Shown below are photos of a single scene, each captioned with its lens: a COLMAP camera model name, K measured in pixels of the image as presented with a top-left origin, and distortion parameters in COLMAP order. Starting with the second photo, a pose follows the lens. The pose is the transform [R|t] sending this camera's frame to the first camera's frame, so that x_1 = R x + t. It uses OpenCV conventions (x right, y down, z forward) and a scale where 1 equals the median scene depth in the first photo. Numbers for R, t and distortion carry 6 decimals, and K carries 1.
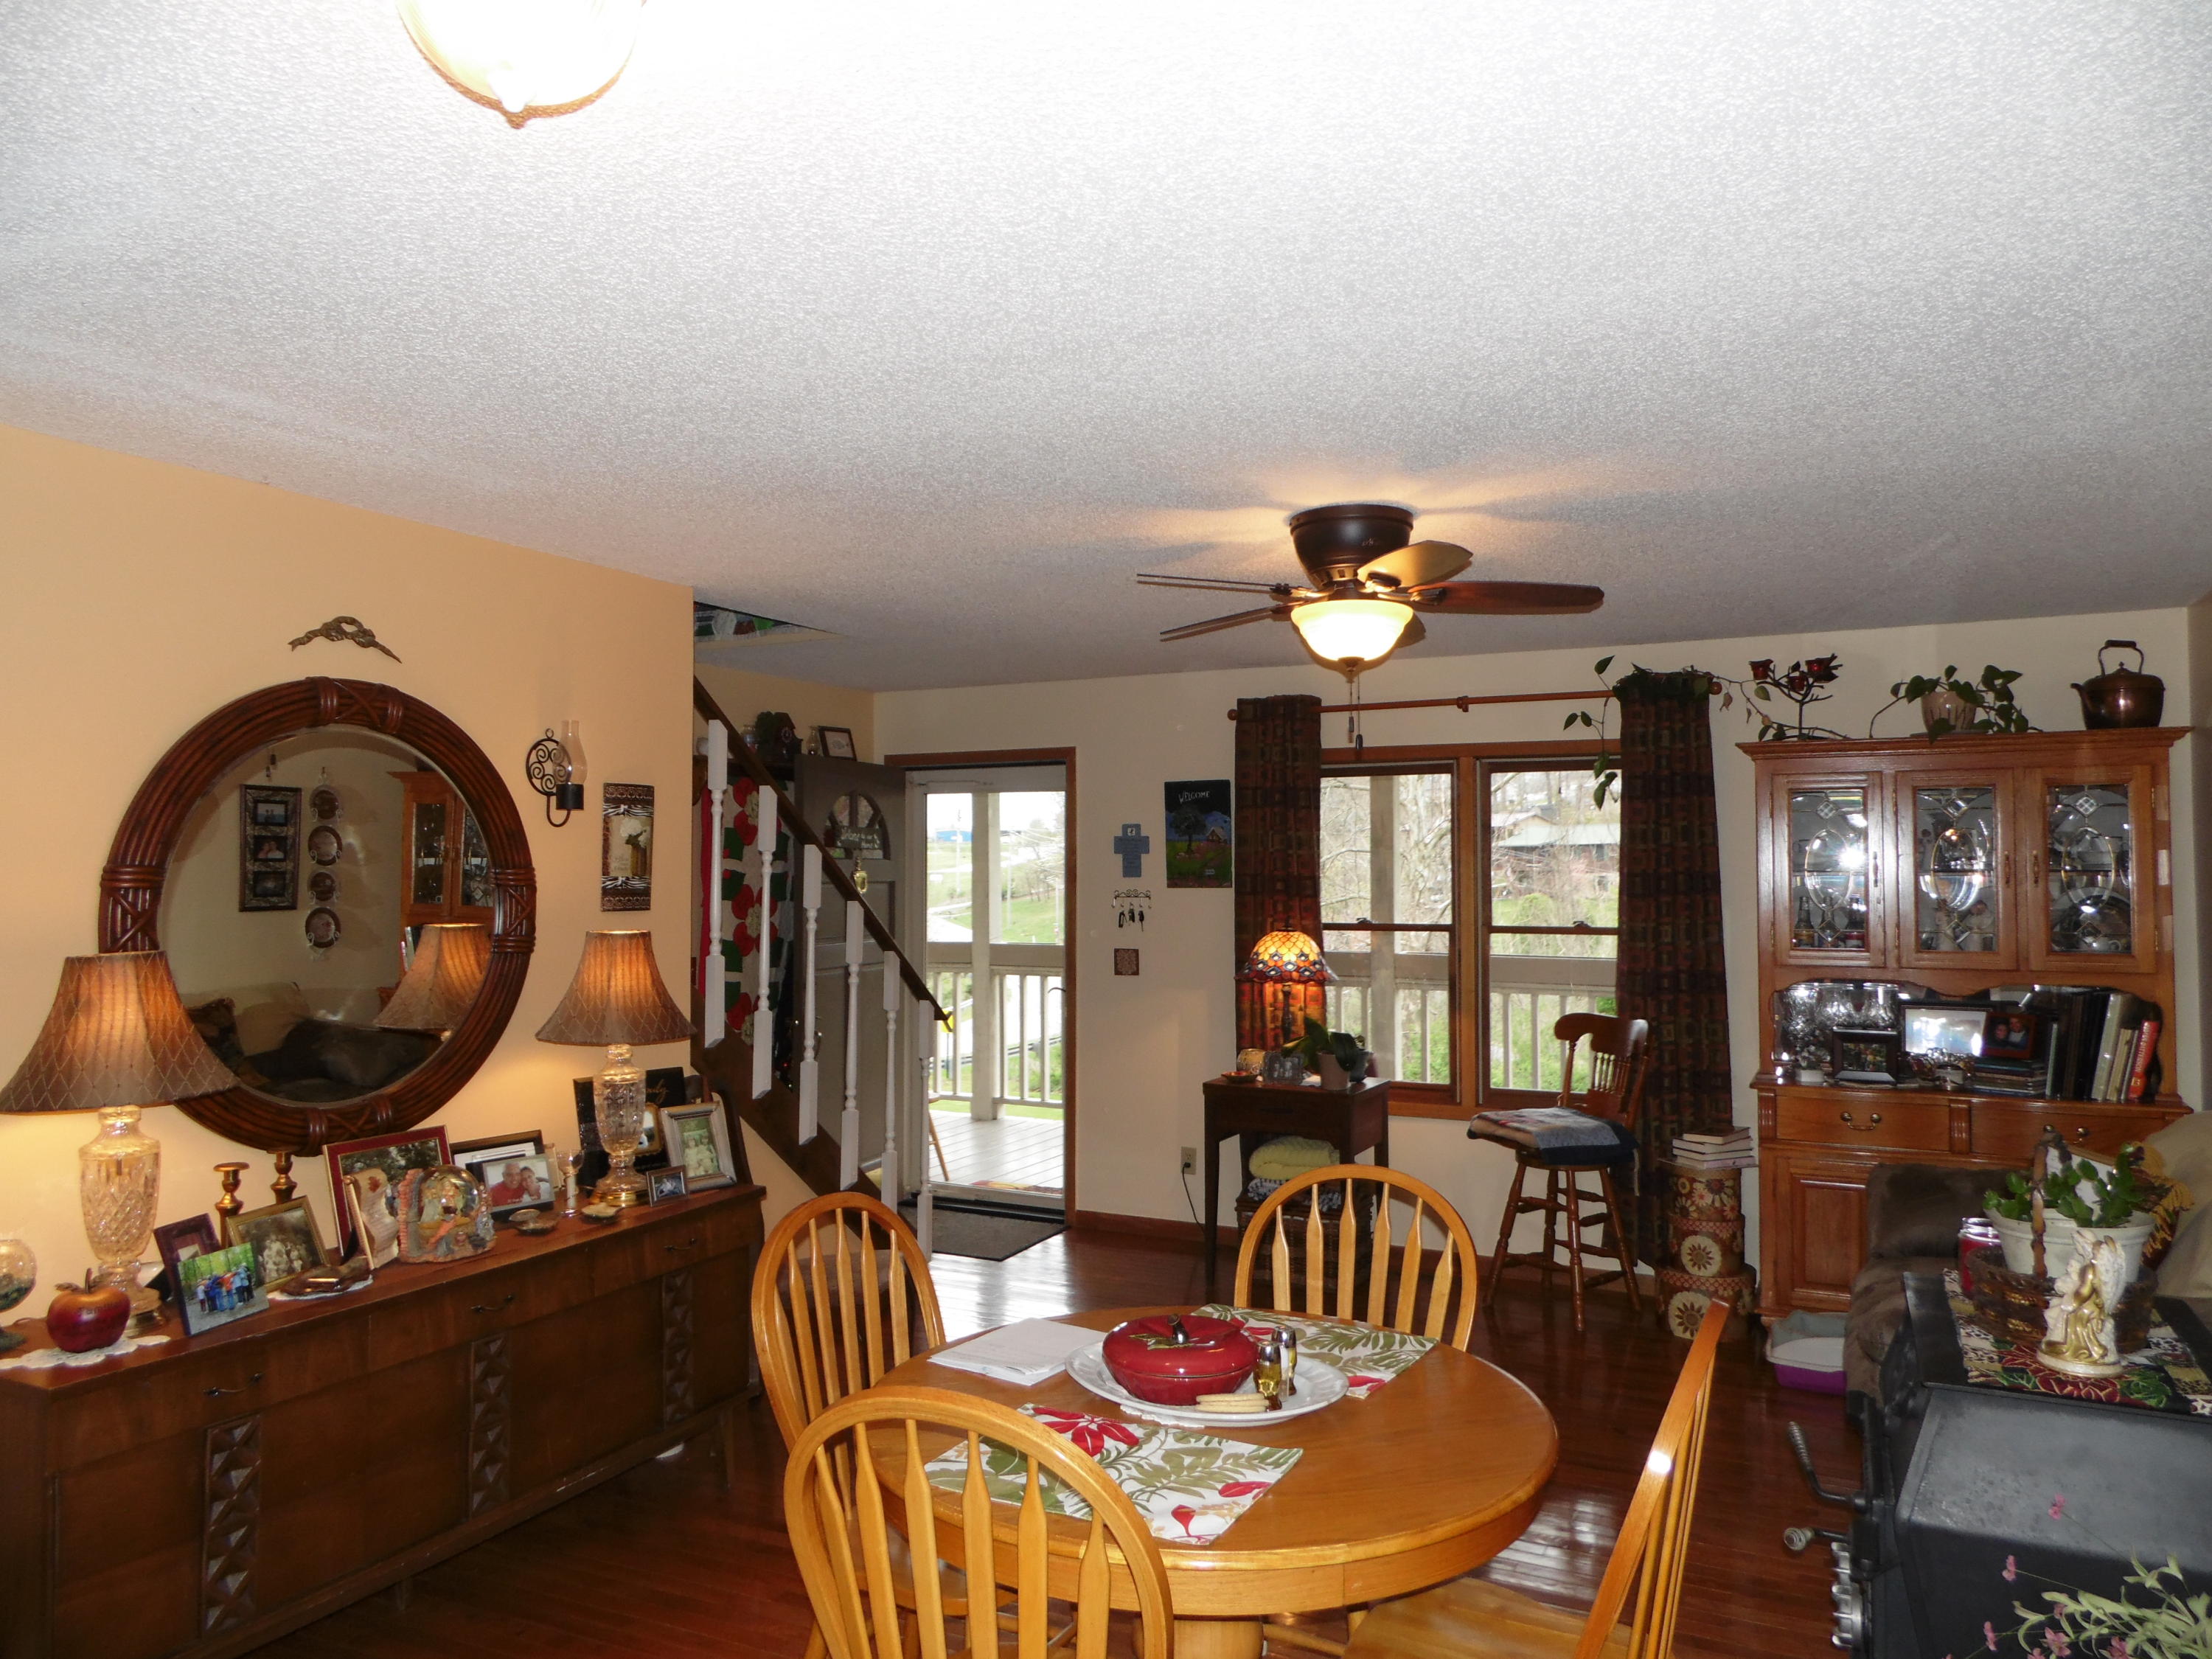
lens RADIAL K [[1499.8, 0, 1106.0], [0, 1499.8, 829.5], [0, 0, 1]] dist [-0.012267, 0.002169]
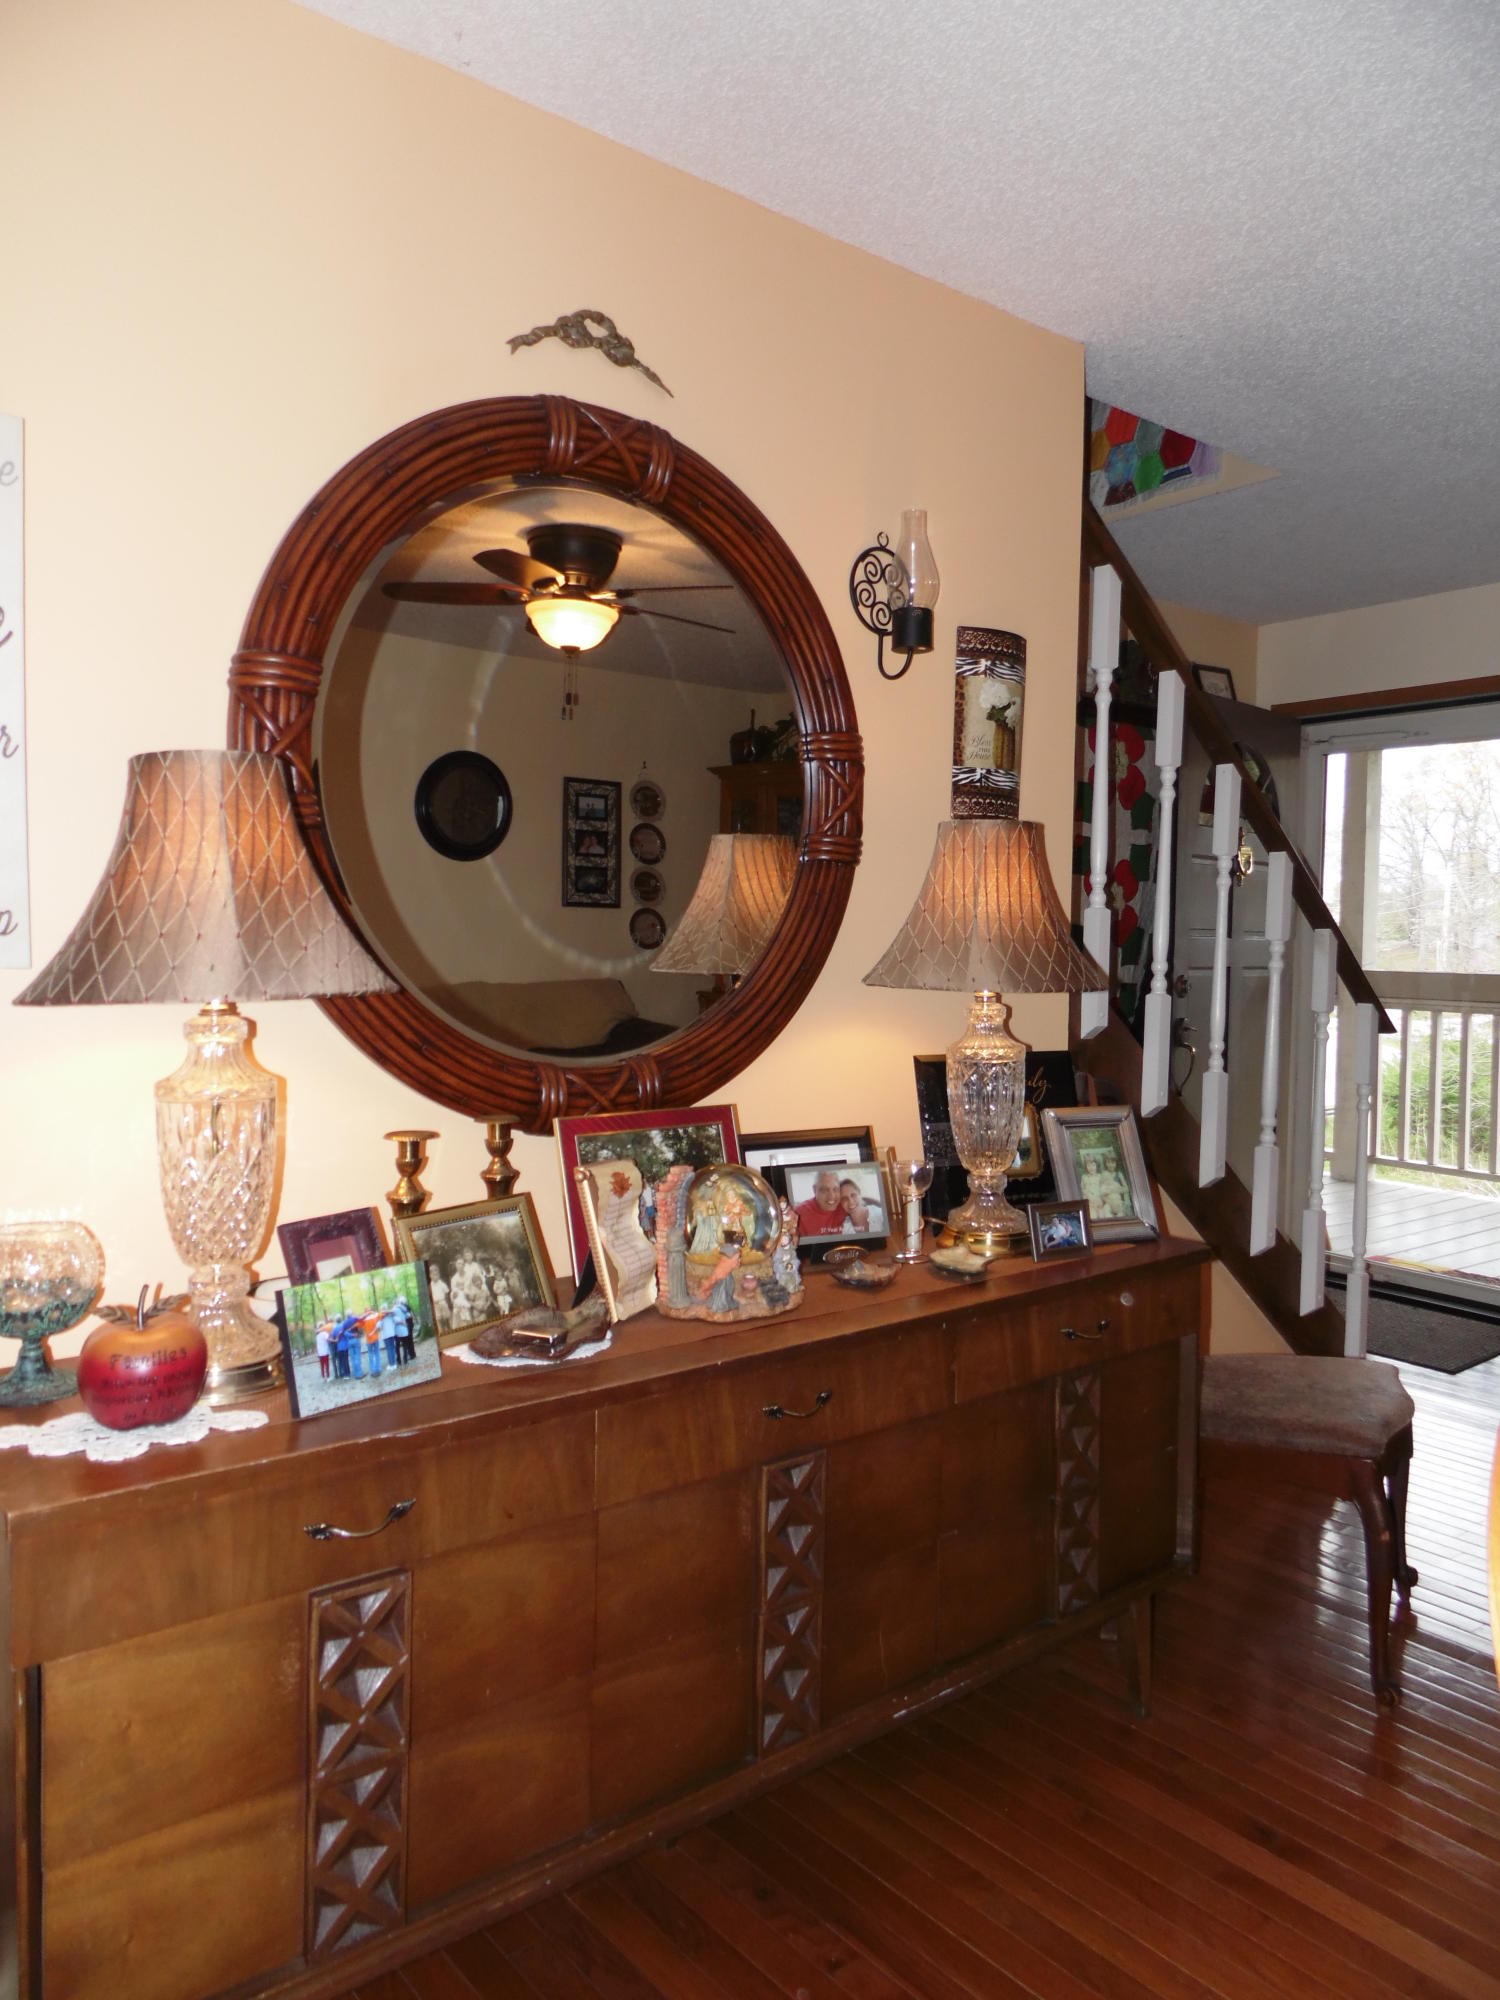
lens RADIAL K [[1389.6, 0, 733.8], [0, 1389.6, 998.5], [0, 0, 1]] dist [0.011805, 0.003297]
pose [[0.905532, 0.031301, -0.423122, -0.169230], [-0.001342, 0.997481, 0.070918, 0.098151], [0.424276, -0.063651, 0.903293, 0.414096]]
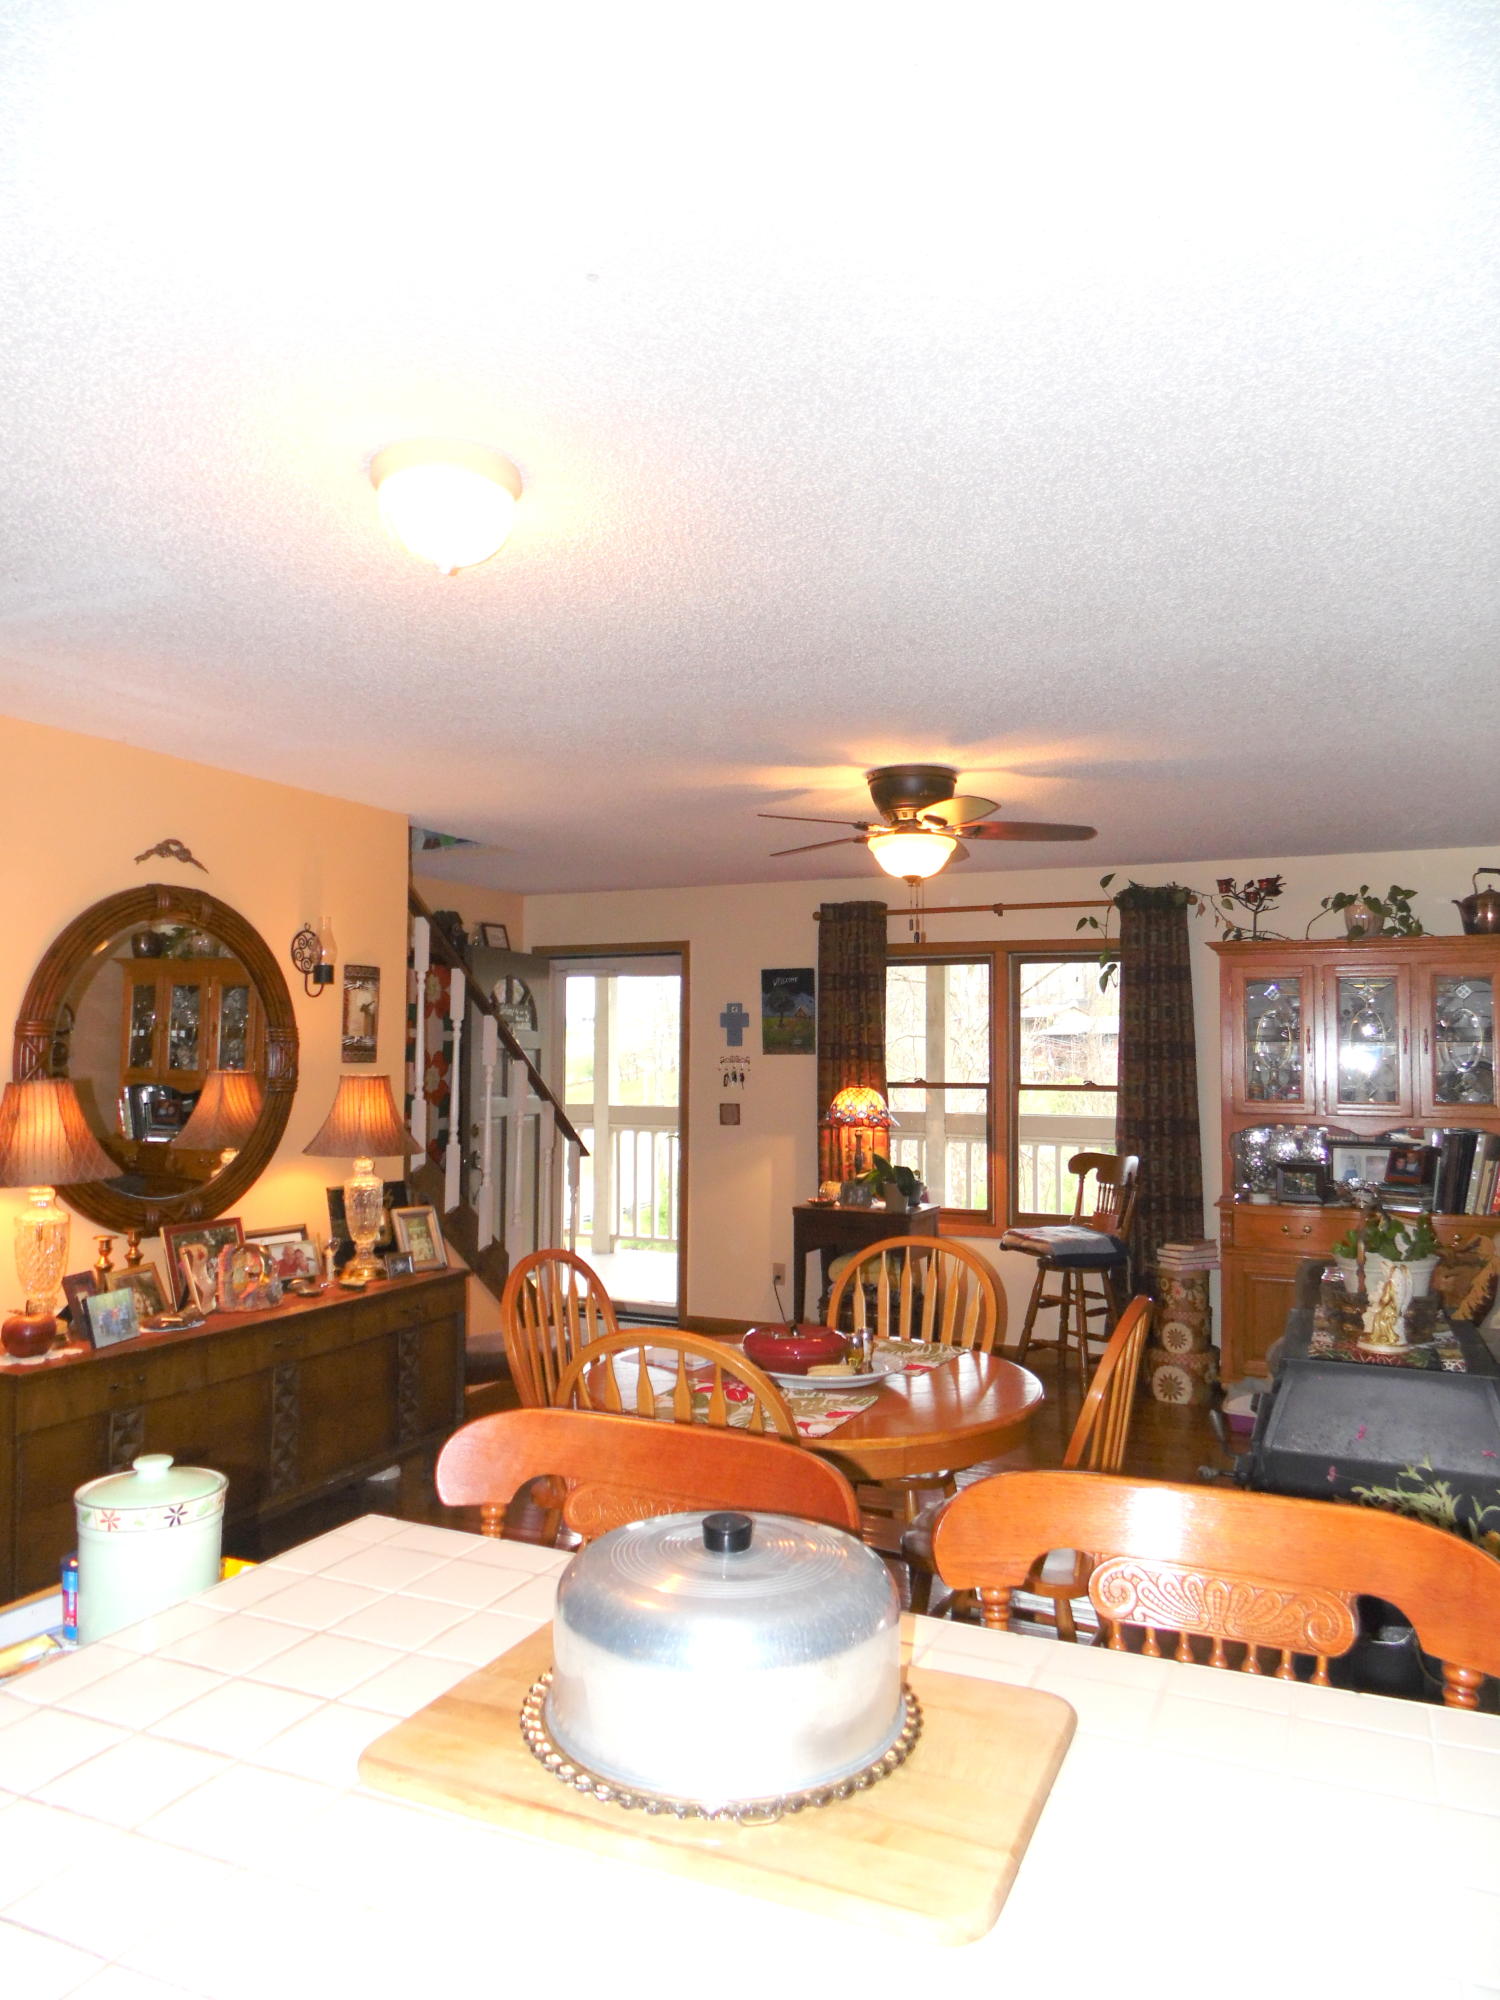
lens RADIAL K [[1356.1, 0, 750.0], [0, 1356.1, 1000.0], [0, 0, 1]] dist [-0.012267, 0.002169]
pose [[0.998961, 0.007053, 0.045023, -0.036436], [-0.006483, 0.999897, -0.012781, 0.013998], [-0.045109, 0.012476, 0.998904, -0.215810]]
